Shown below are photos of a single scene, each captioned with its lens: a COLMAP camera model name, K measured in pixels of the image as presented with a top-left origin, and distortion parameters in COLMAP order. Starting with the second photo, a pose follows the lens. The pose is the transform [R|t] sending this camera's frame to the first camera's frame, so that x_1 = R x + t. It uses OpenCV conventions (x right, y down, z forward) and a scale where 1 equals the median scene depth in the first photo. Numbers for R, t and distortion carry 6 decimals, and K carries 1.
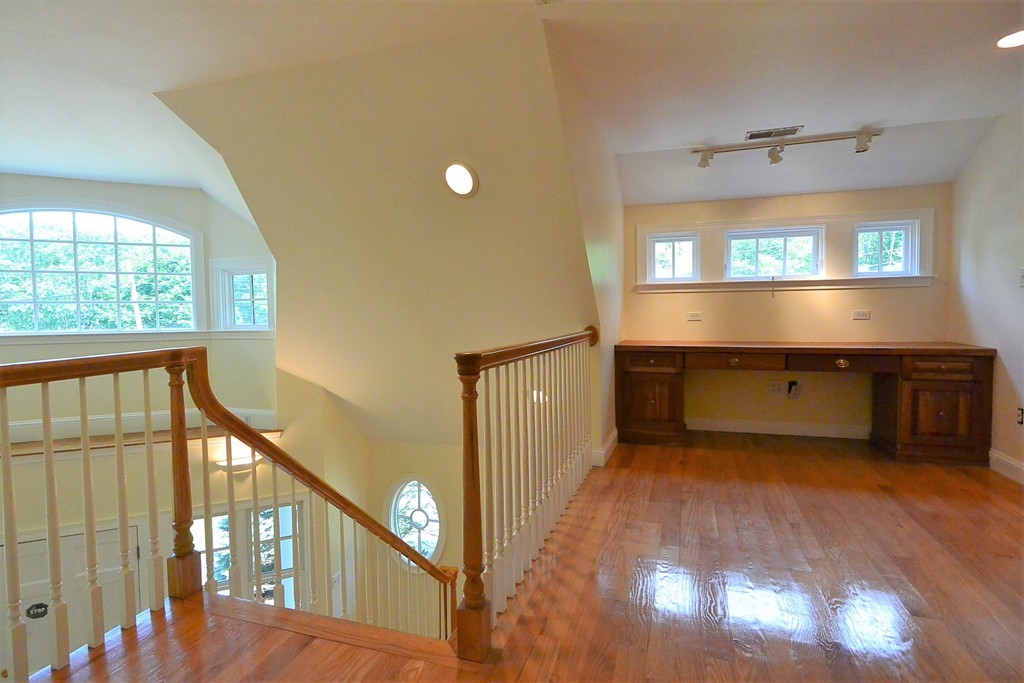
lens RADIAL K [[528.5, 0, 510.4], [0, 528.5, 334.4], [0, 0, 1]] dist [-0.005674, -0.001214]
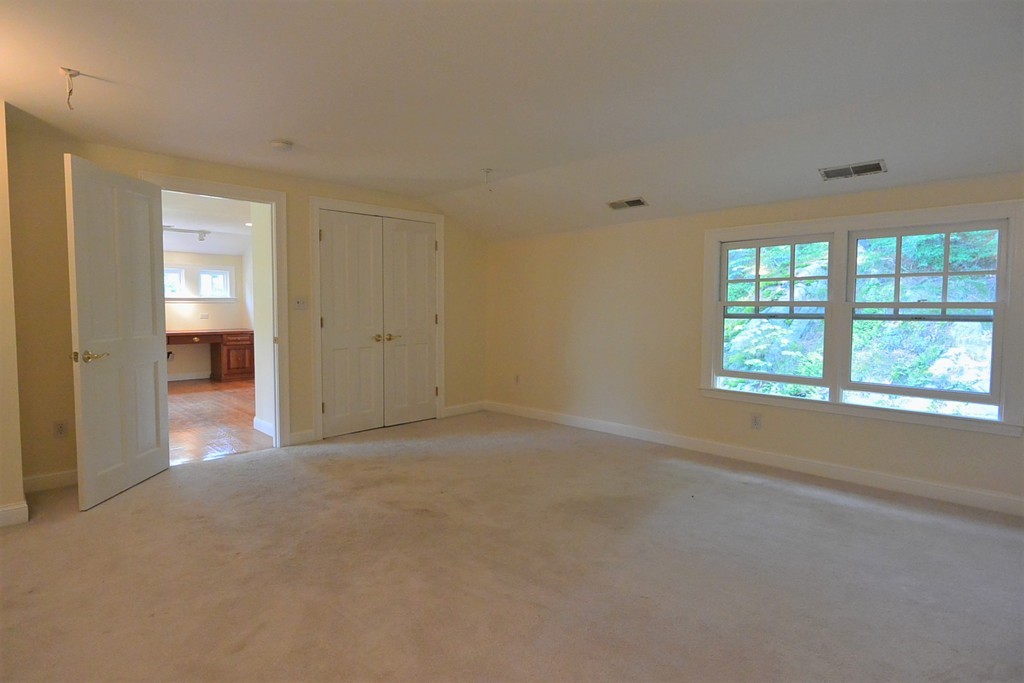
lens RADIAL K [[528.5, 0, 510.4], [0, 528.5, 334.4], [0, 0, 1]] dist [-0.005674, -0.001214]
pose [[0.442076, -0.030125, 0.896471, -0.764035], [0.024657, 0.999466, 0.021427, 0.022621], [-0.896638, 0.012632, 0.442583, -1.148148]]
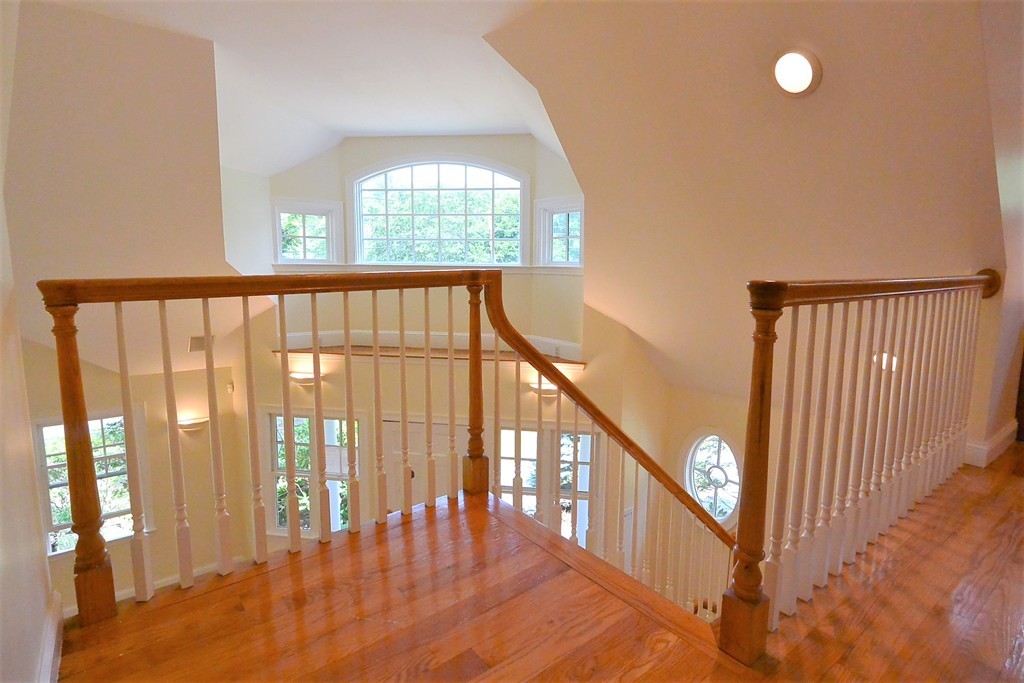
lens RADIAL K [[528.5, 0, 510.4], [0, 528.5, 334.4], [0, 0, 1]] dist [-0.005674, -0.001214]
pose [[0.831971, 0.095893, -0.546469, 0.018701], [-0.040776, 0.992855, 0.112144, 0.023099], [0.553318, -0.071017, 0.829937, 0.090929]]
